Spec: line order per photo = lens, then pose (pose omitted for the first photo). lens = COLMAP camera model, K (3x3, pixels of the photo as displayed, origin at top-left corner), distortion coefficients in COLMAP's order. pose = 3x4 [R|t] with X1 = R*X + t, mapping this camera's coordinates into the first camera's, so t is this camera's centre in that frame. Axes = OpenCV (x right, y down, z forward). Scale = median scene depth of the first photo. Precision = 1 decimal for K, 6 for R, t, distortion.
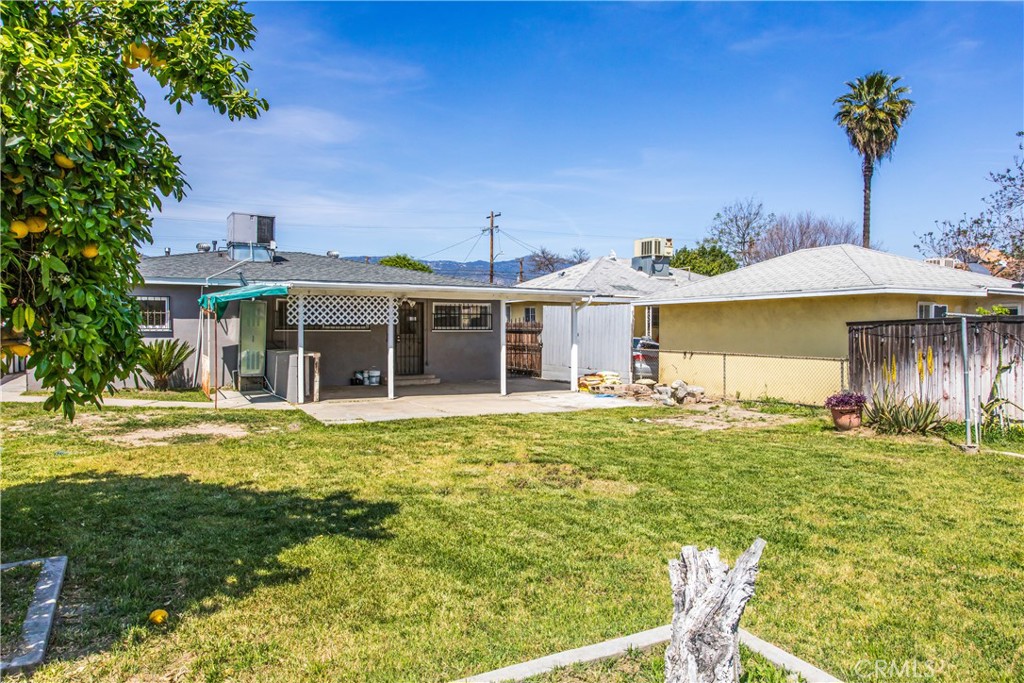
lens RADIAL K [[736.0, 0, 518.0], [0, 736.0, 338.5], [0, 0, 1]] dist [-0.045146, 0.000279]
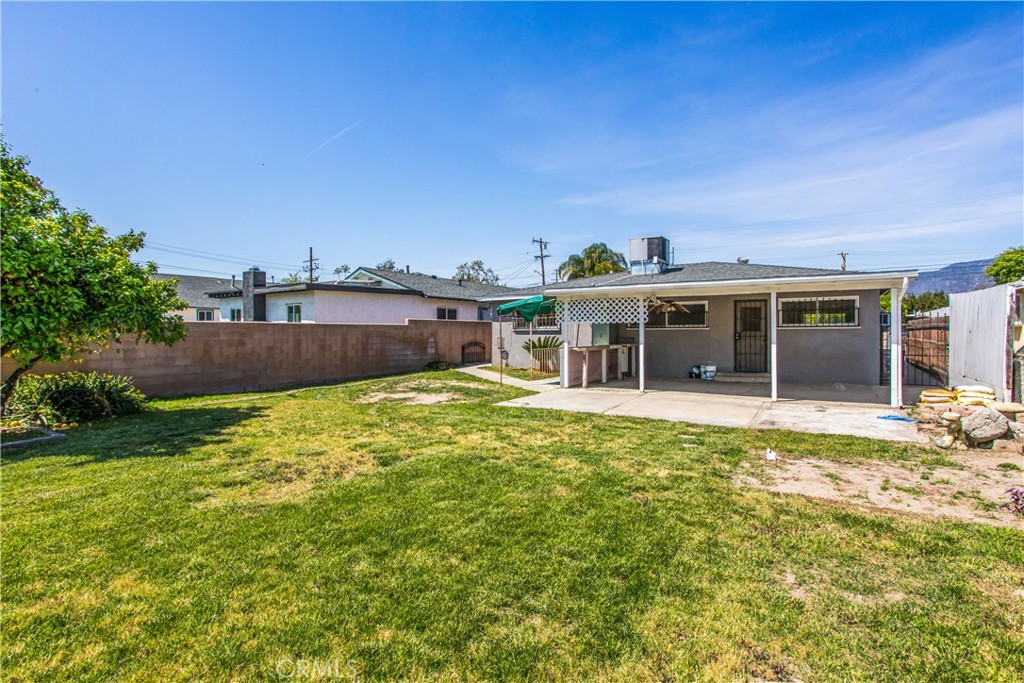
lens RADIAL K [[525.1, 0, 504.7], [0, 525.1, 342.6], [0, 0, 1]] dist [-0.025073, 0.012081]
pose [[0.447723, 0.016138, -0.894026, 0.371530], [-0.003204, 0.999860, 0.016443, -0.001735], [0.894166, -0.004498, 0.447712, 0.413095]]
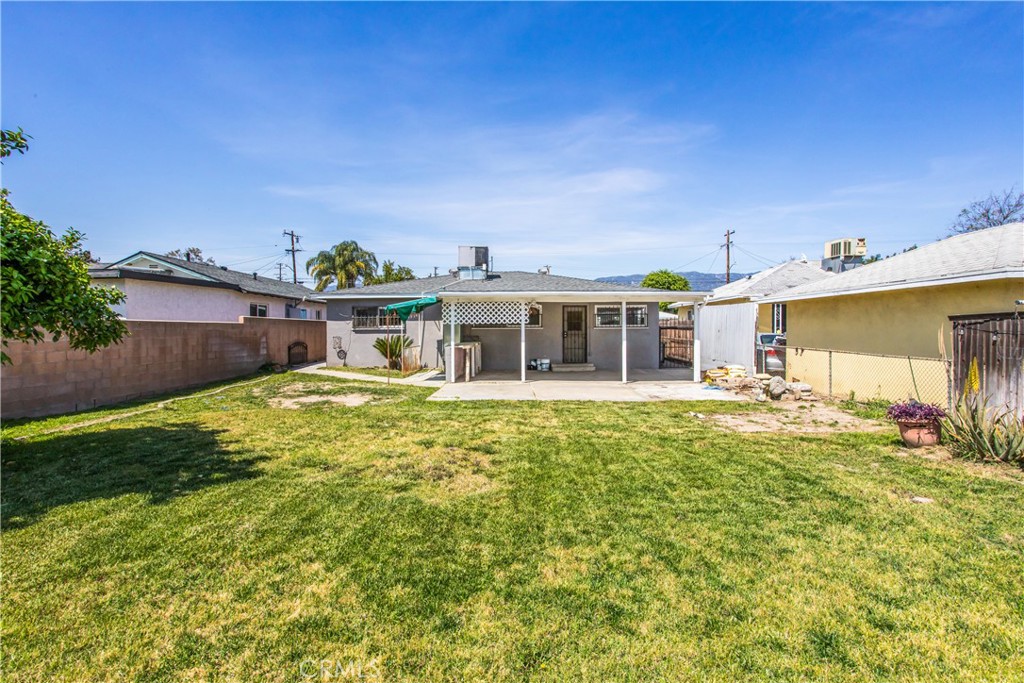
lens RADIAL K [[525.1, 0, 512.6], [0, 525.1, 334.7], [0, 0, 1]] dist [-0.025073, 0.012081]
pose [[0.864760, 0.002039, -0.502182, 0.233791], [-0.000745, 0.999996, 0.002777, -0.001743], [0.502185, -0.002028, 0.864758, 0.177206]]
